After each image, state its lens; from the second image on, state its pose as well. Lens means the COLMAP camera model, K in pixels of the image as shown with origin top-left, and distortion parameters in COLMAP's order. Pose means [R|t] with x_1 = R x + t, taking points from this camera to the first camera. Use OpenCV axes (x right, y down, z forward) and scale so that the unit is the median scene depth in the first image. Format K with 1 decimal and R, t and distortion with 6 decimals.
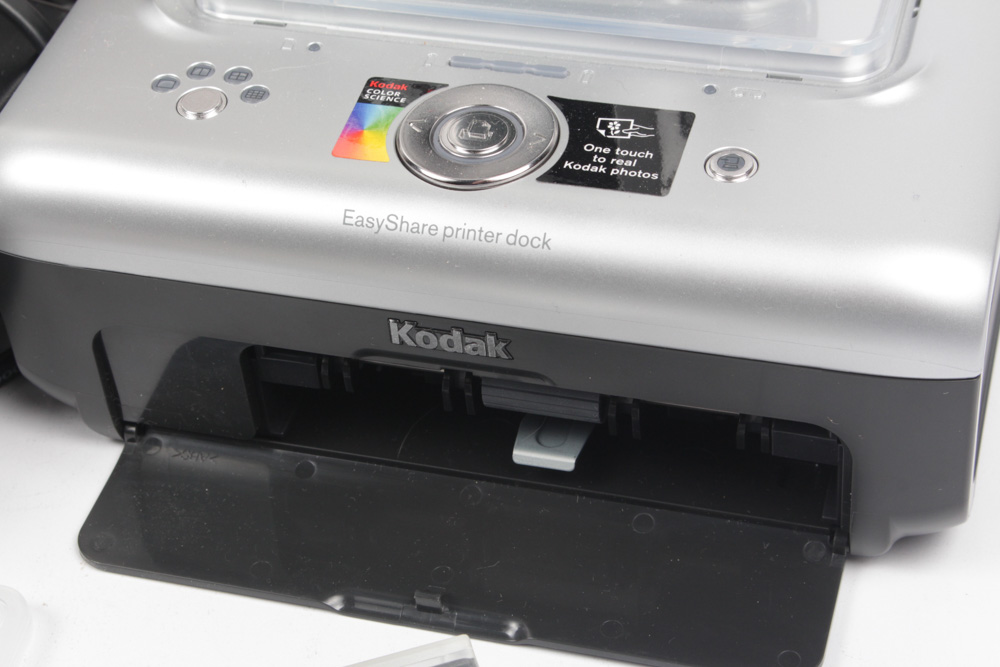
lens RADIAL K [[2272.0, 0, 500.0], [0, 2272.0, 333.5], [0, 0, 1]] dist [0.010702, 0.633787]
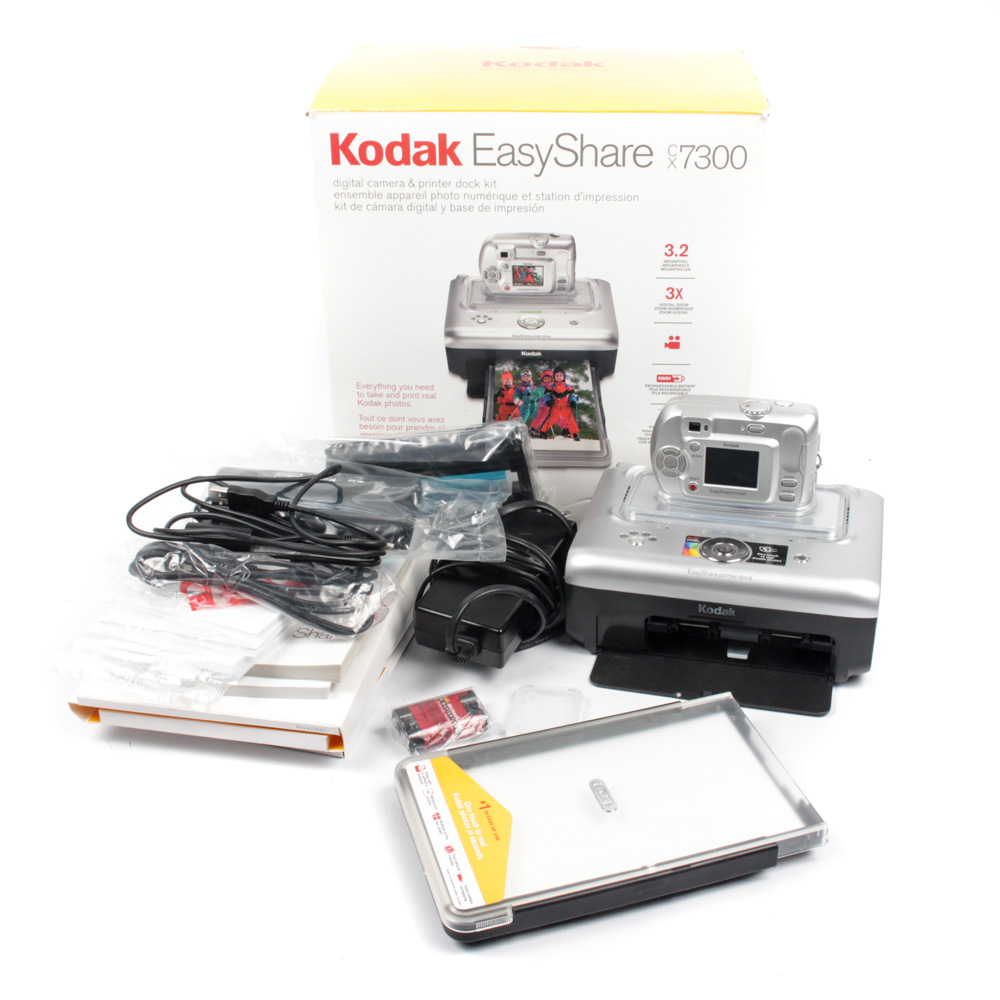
lens RADIAL K [[1350.9, 0, 500.0], [0, 1350.9, 500.0], [0, 0, 1]] dist [-0.120256, 0.004925]
pose [[0.999053, 0.034158, 0.026954, -0.389826], [-0.026156, 0.966498, -0.255339, 0.350235], [-0.034773, 0.254392, 0.966476, -0.910690]]
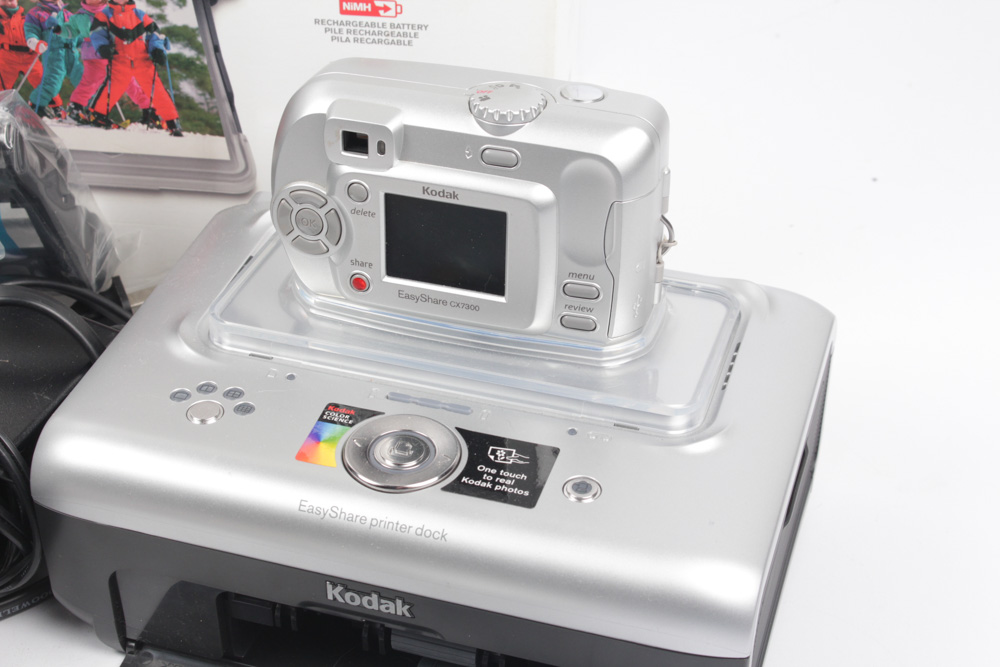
lens RADIAL K [[1801.5, 0, 500.0], [0, 1801.5, 333.5], [0, 0, 1]] dist [-0.020806, -0.052903]
pose [[0.996726, 0.077905, 0.021623, 0.019849], [-0.074652, 0.989484, -0.123888, -0.027056], [-0.031047, 0.121869, 0.992061, -0.095215]]
